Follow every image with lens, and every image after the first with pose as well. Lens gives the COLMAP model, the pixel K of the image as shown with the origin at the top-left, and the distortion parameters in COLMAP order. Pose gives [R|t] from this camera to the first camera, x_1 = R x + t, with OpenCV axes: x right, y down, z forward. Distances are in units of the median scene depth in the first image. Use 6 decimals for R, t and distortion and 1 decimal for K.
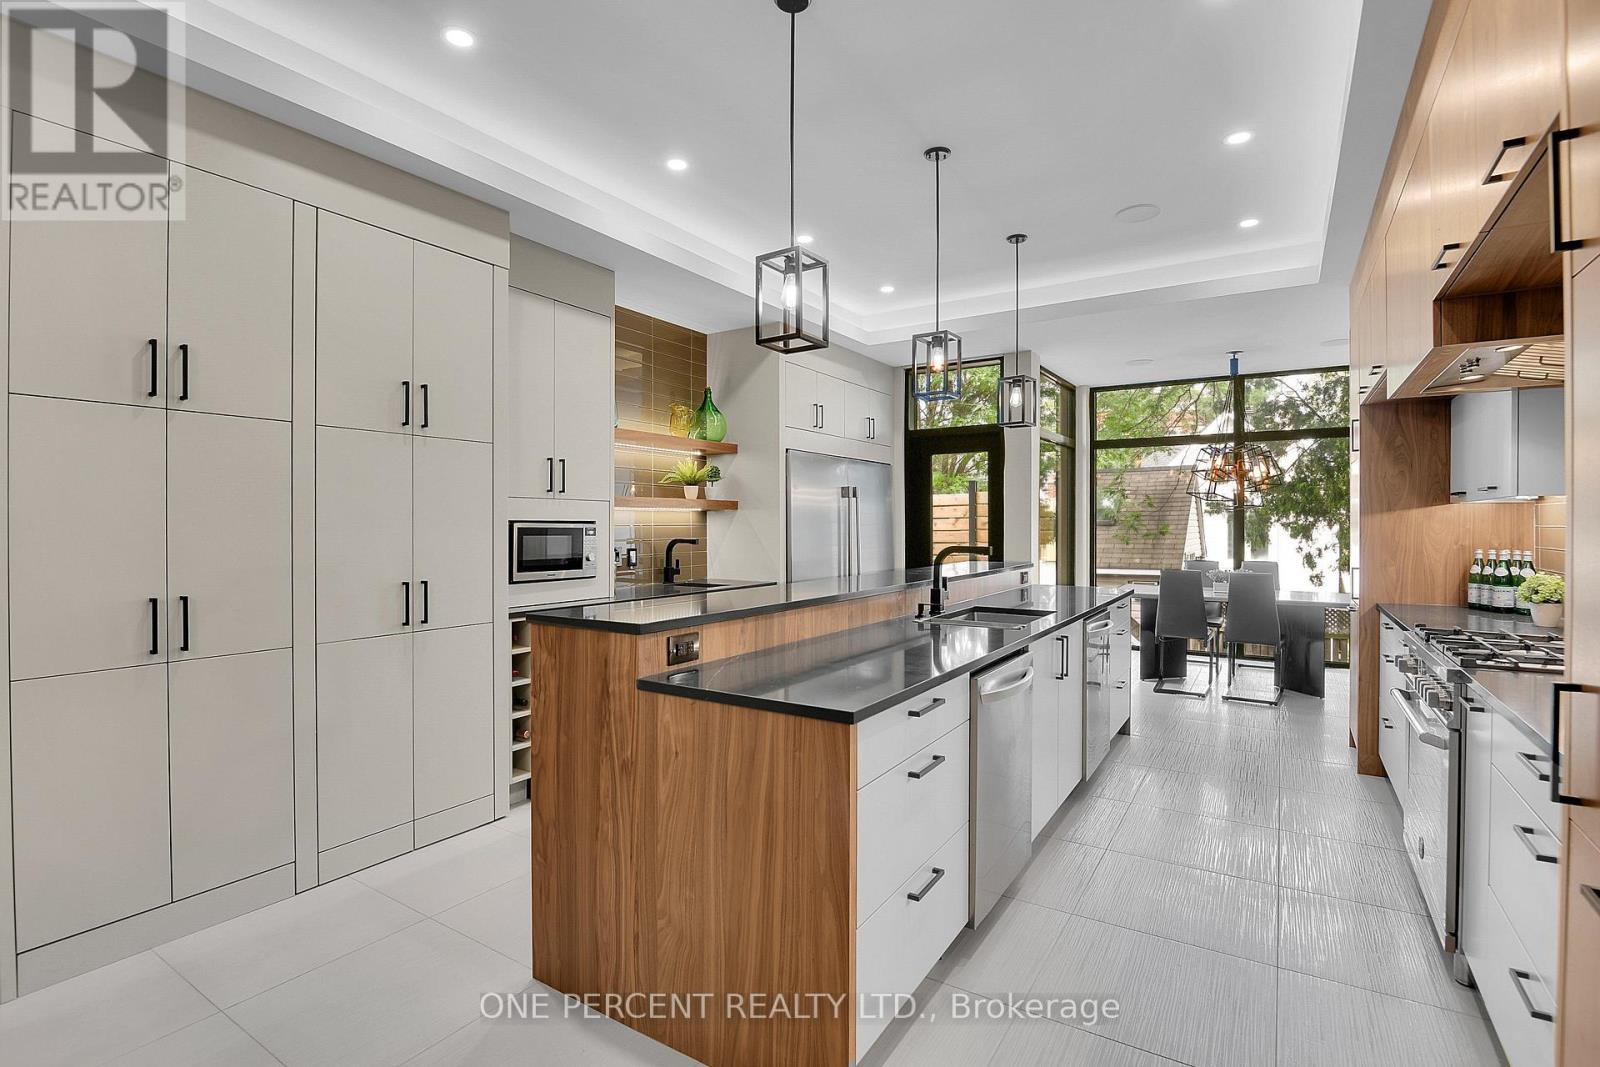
lens RADIAL K [[753.6, 0, 800.0], [0, 753.6, 533.5], [0, 0, 1]] dist [-0.017419, 0.000001]
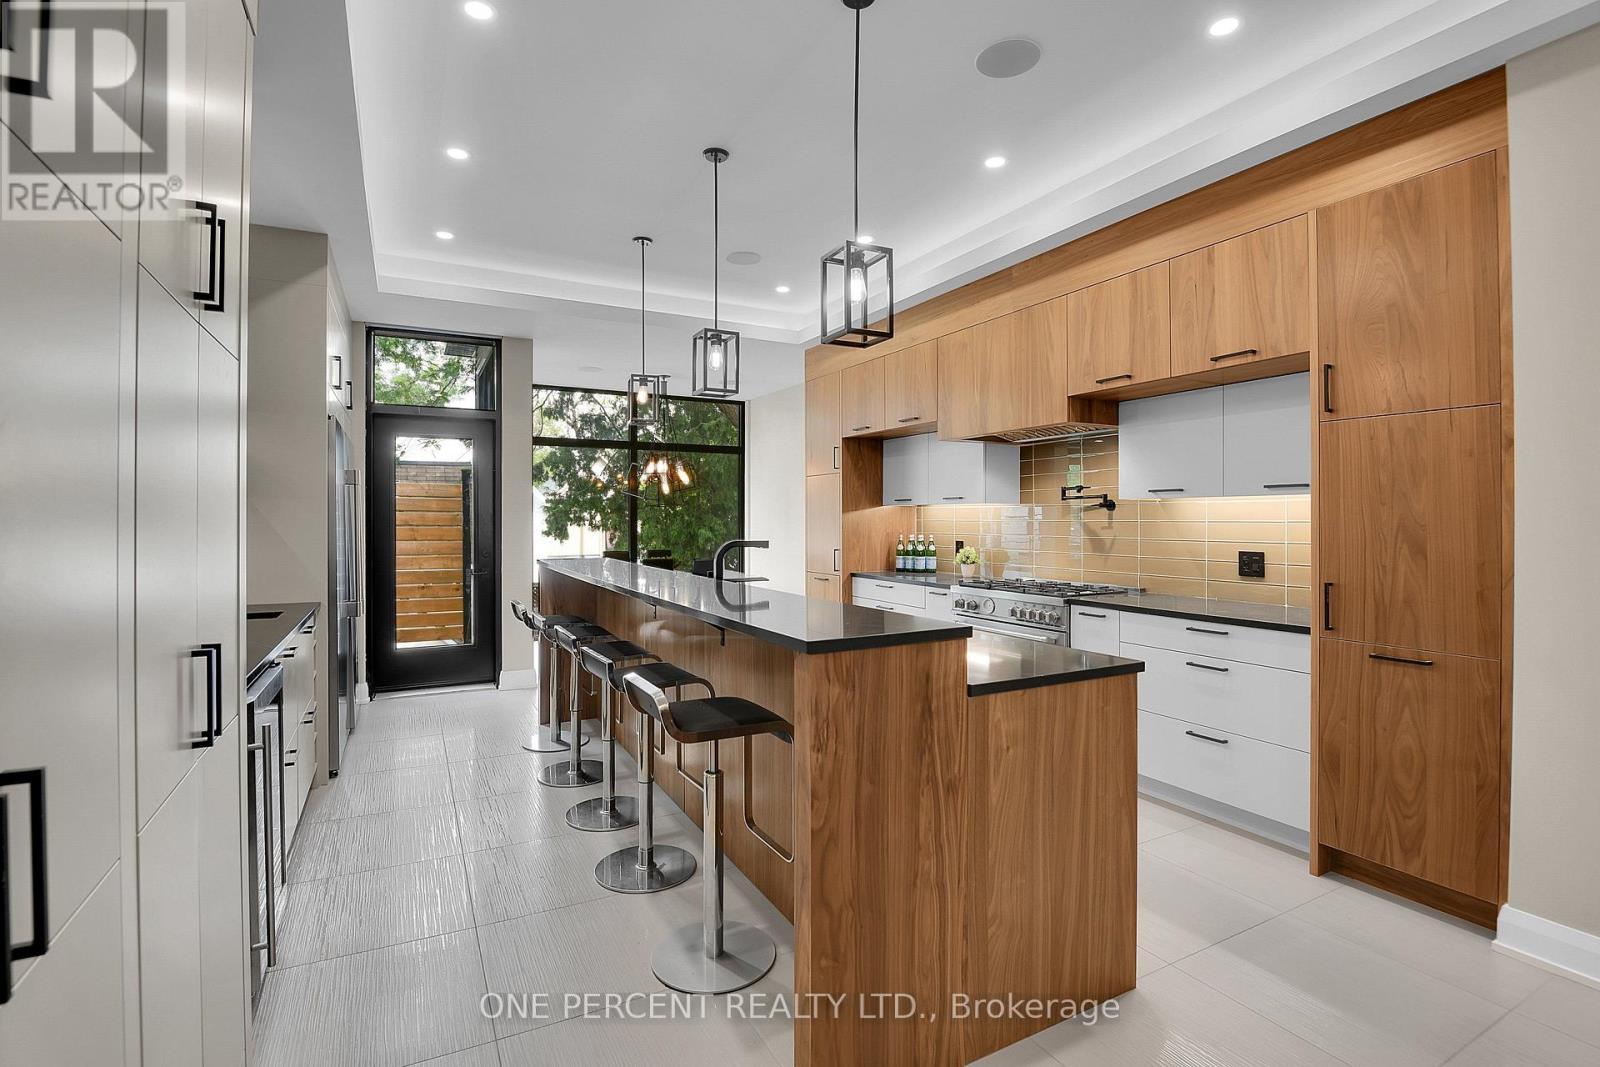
lens RADIAL K [[742.7, 0, 797.6], [0, 742.7, 525.3], [0, 0, 1]] dist [-0.016906, -0.000003]
pose [[0.491164, -0.006260, 0.871045, -0.348210], [0.009232, 0.999955, 0.001981, -0.002690], [-0.871018, 0.007069, 0.491200, 0.227943]]
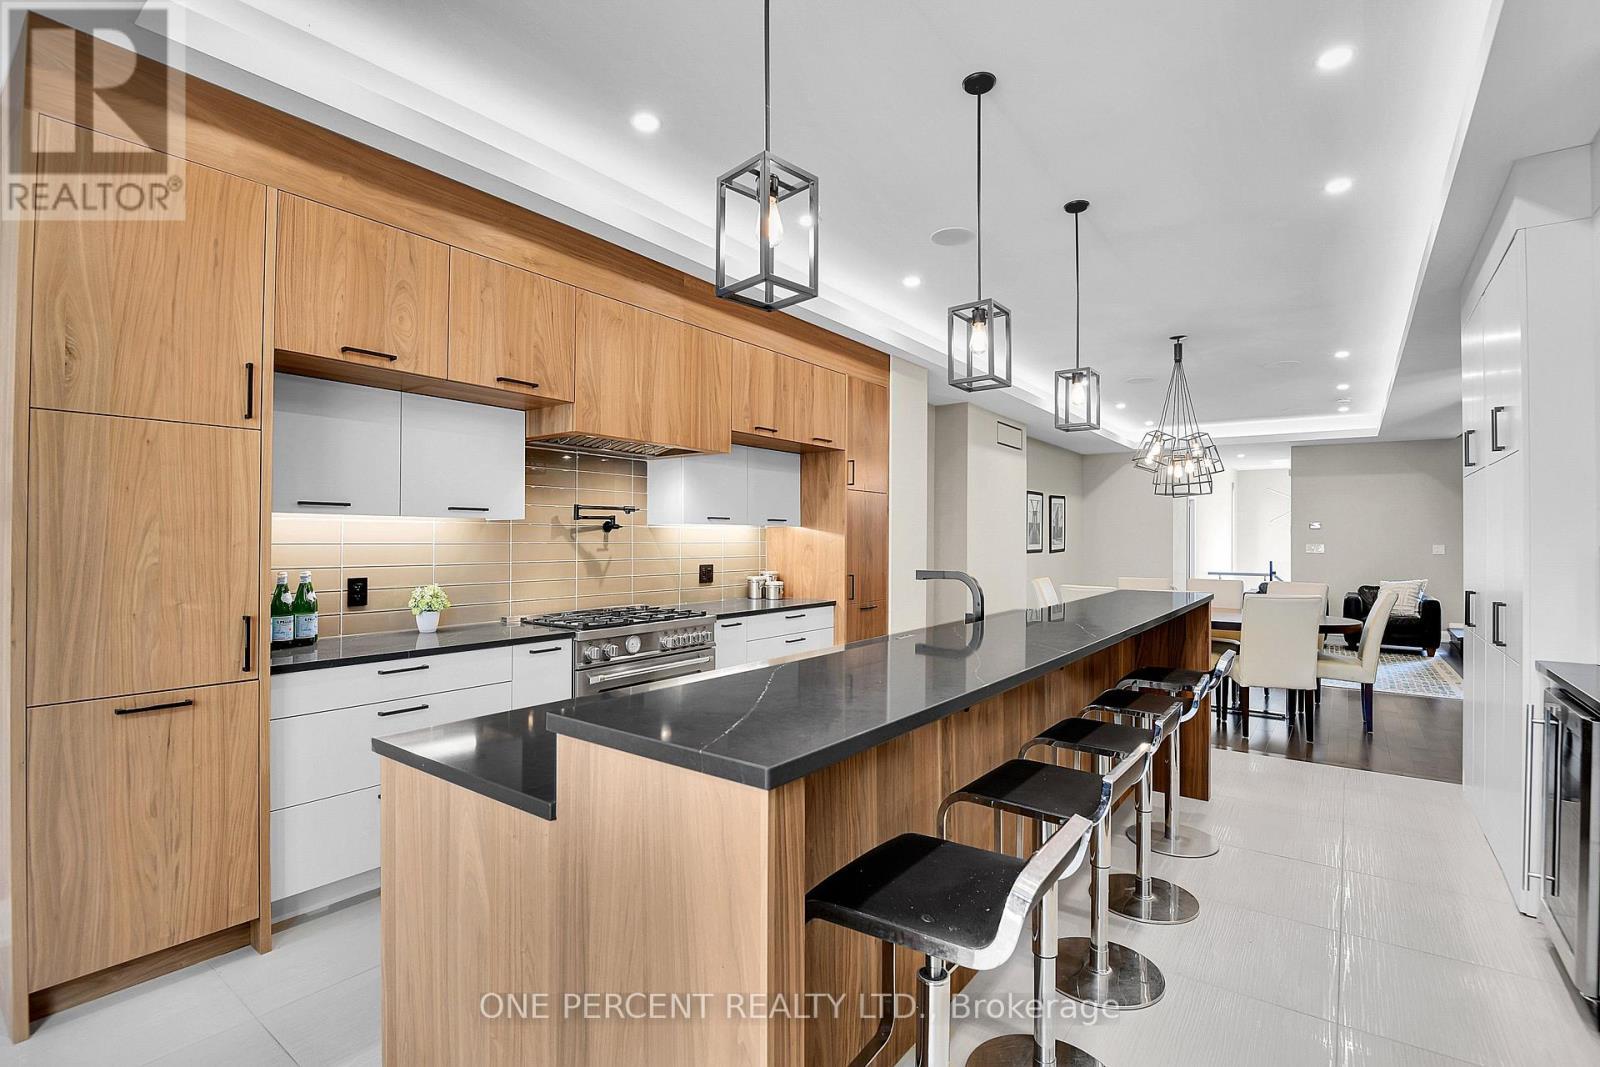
lens RADIAL K [[740.2, 0, 800.0], [0, 740.2, 533.5], [0, 0, 1]] dist [-0.011781, -0.007199]
pose [[-0.997584, -0.004043, 0.069347, 0.180686], [-0.003539, 0.999966, 0.007402, -0.016823], [-0.069375, 0.007138, -0.997565, 0.986090]]
